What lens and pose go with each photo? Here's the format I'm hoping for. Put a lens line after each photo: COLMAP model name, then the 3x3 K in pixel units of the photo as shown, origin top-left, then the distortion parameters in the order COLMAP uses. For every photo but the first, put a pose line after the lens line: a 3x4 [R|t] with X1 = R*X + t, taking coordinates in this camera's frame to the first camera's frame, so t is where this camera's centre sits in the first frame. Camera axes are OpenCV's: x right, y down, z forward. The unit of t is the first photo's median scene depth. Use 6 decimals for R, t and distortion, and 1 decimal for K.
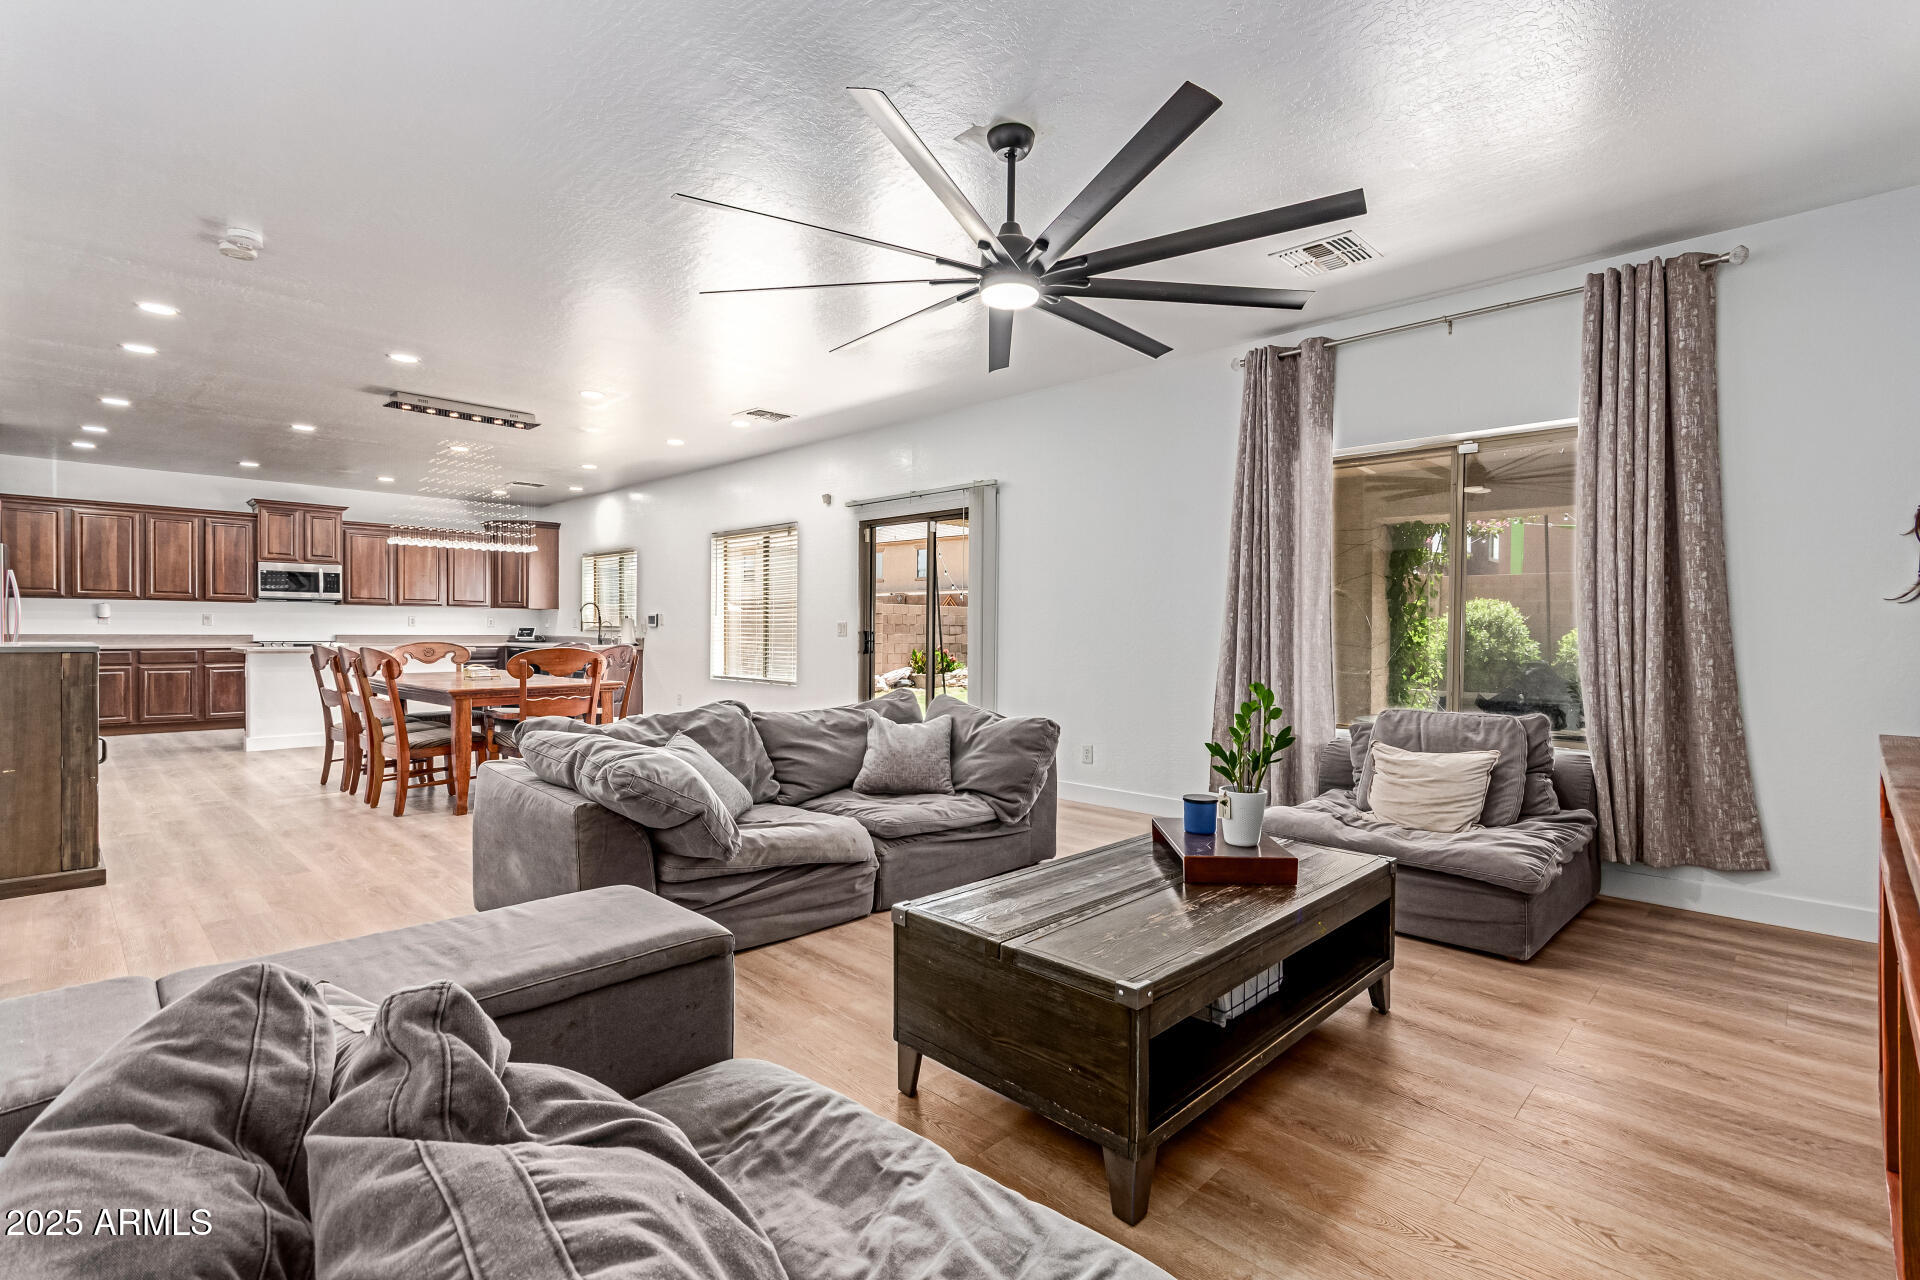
lens RADIAL K [[888.5, 0, 974.1], [0, 888.5, 633.8], [0, 0, 1]] dist [0.002311, 0.000826]
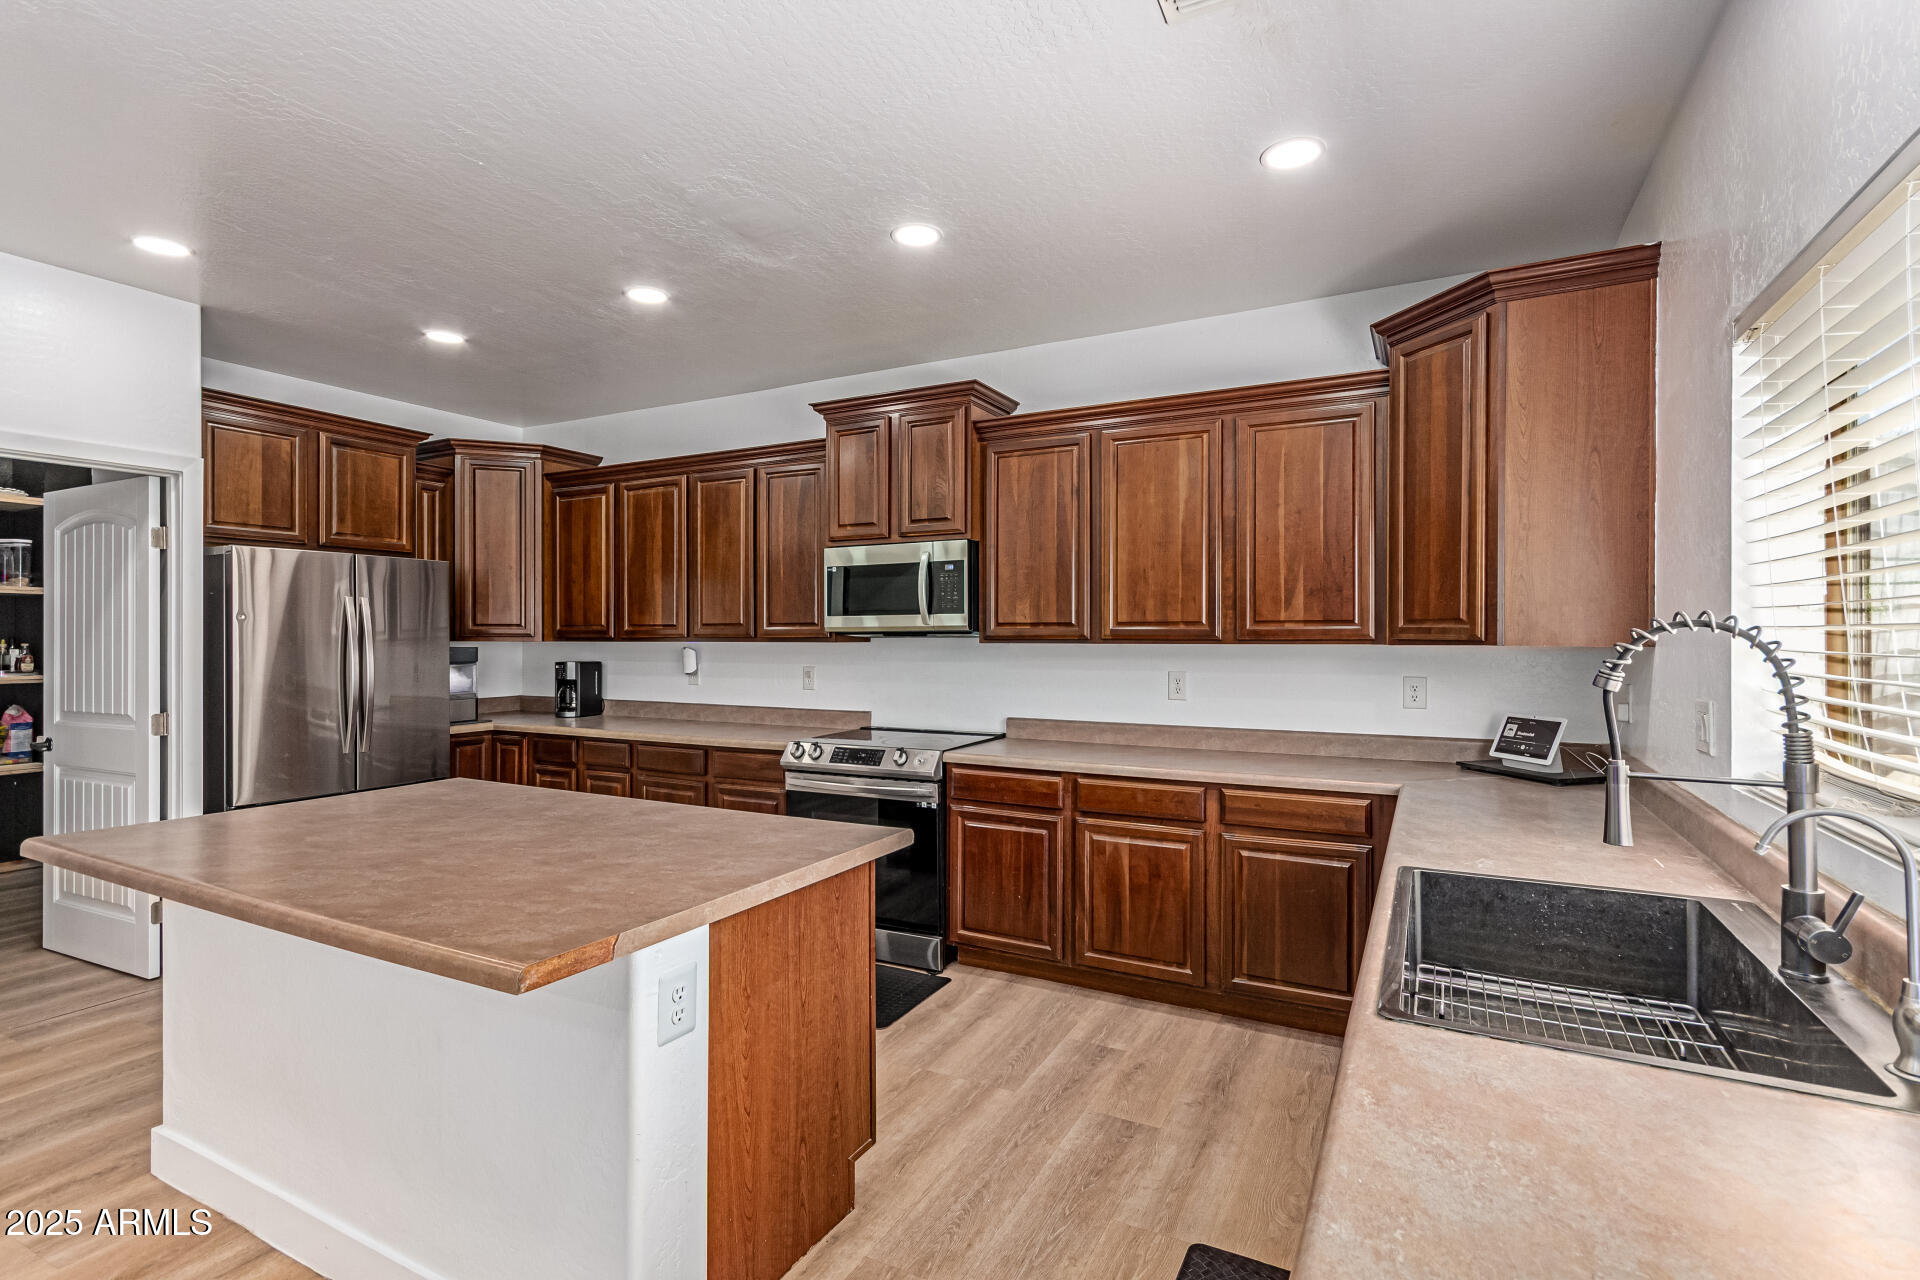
lens RADIAL K [[888.5, 0, 955.7], [0, 888.5, 630.3], [0, 0, 1]] dist [0.002311, 0.000826]
pose [[0.274541, -0.012879, -0.961489, -0.363203], [-0.000130, 0.999910, -0.013431, -0.034505], [0.961575, 0.003813, 0.274514, 0.925354]]
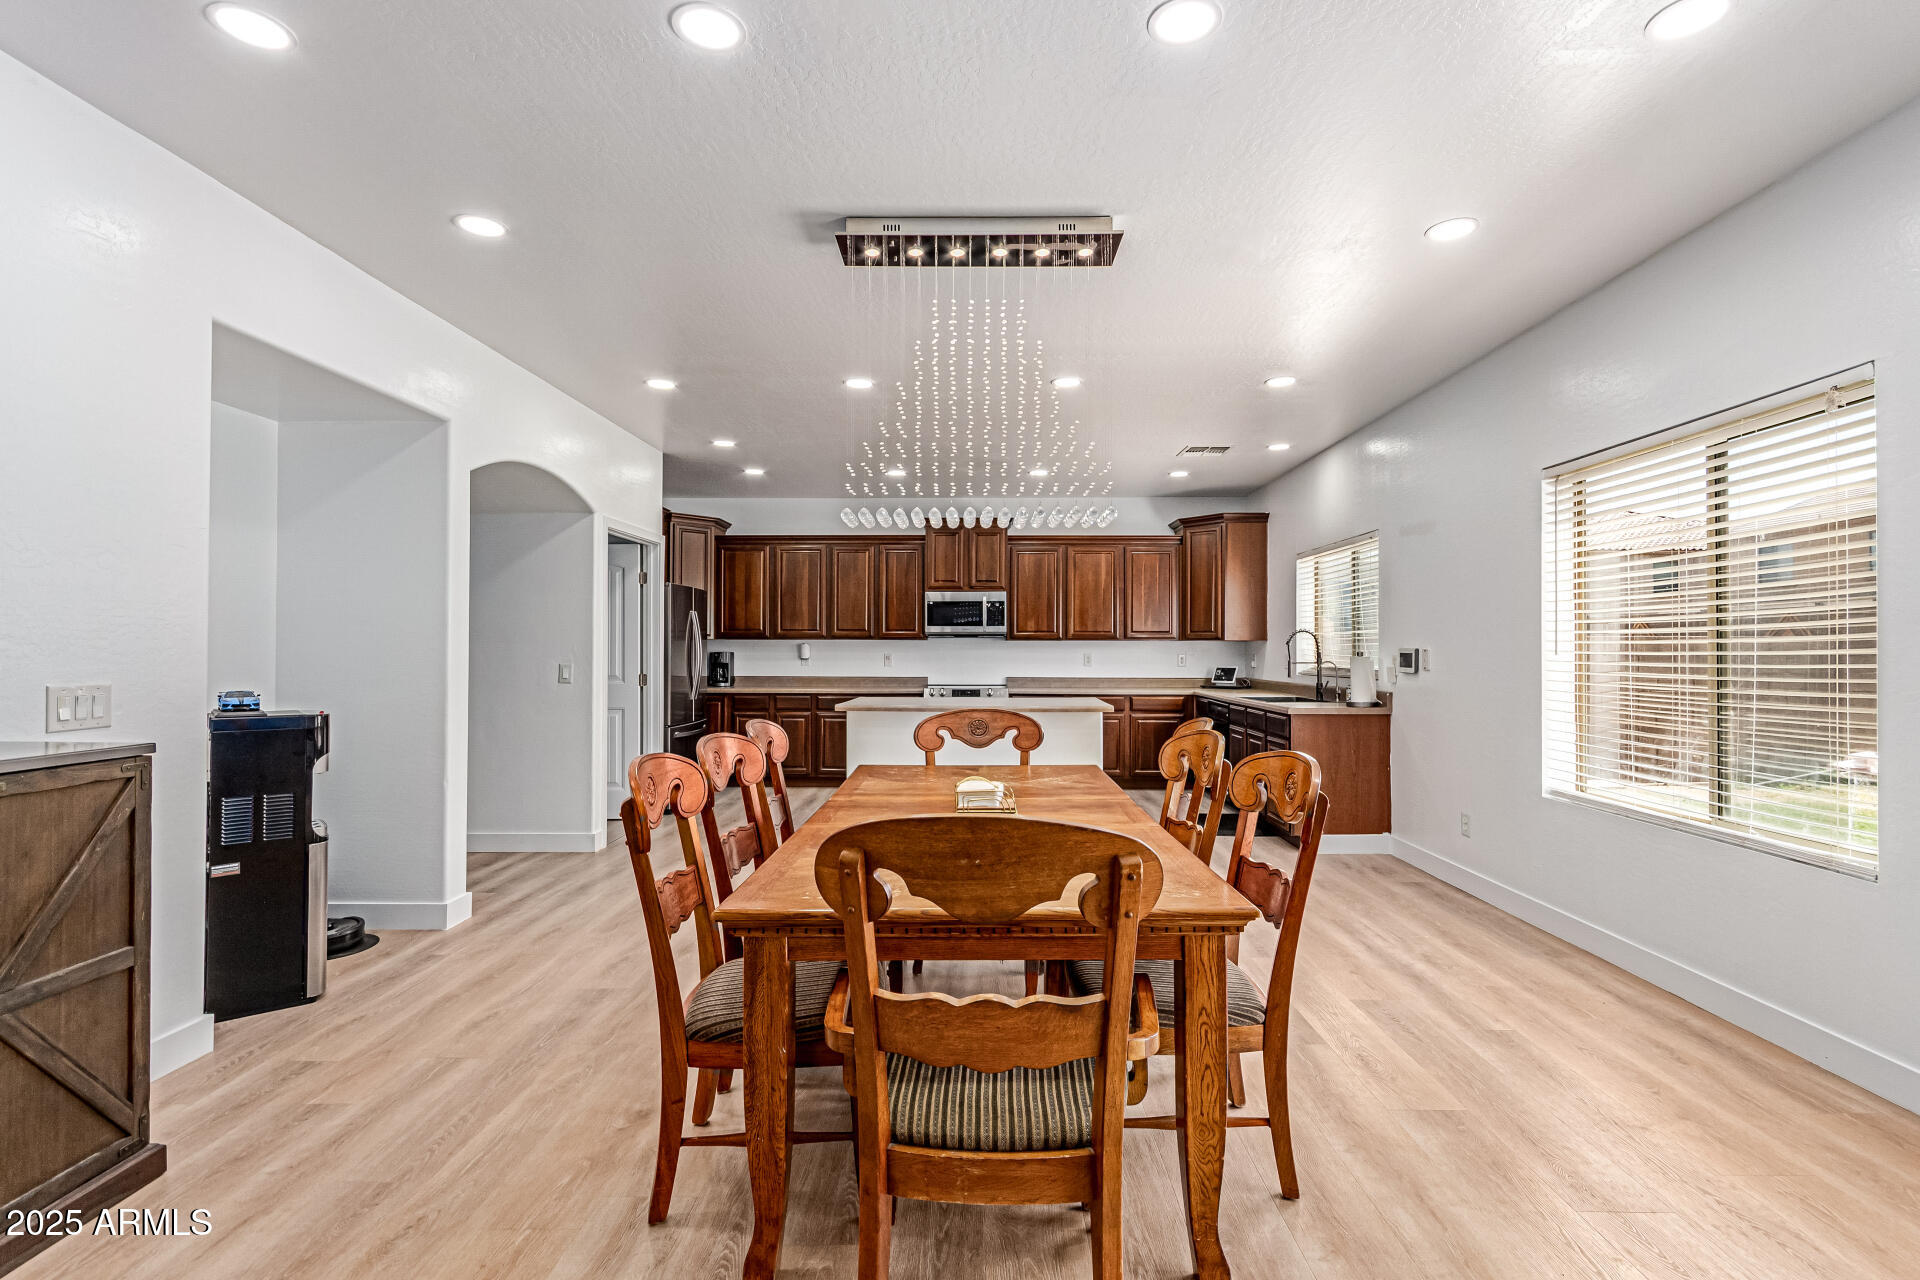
lens RADIAL K [[888.5, 0, 968.6], [0, 888.5, 649.3], [0, 0, 1]] dist [0.002311, 0.000826]
pose [[0.680534, -0.007644, -0.732677, -0.149511], [-0.001036, 0.999935, -0.011395, -0.015786], [0.732716, 0.008514, 0.680482, 0.443015]]
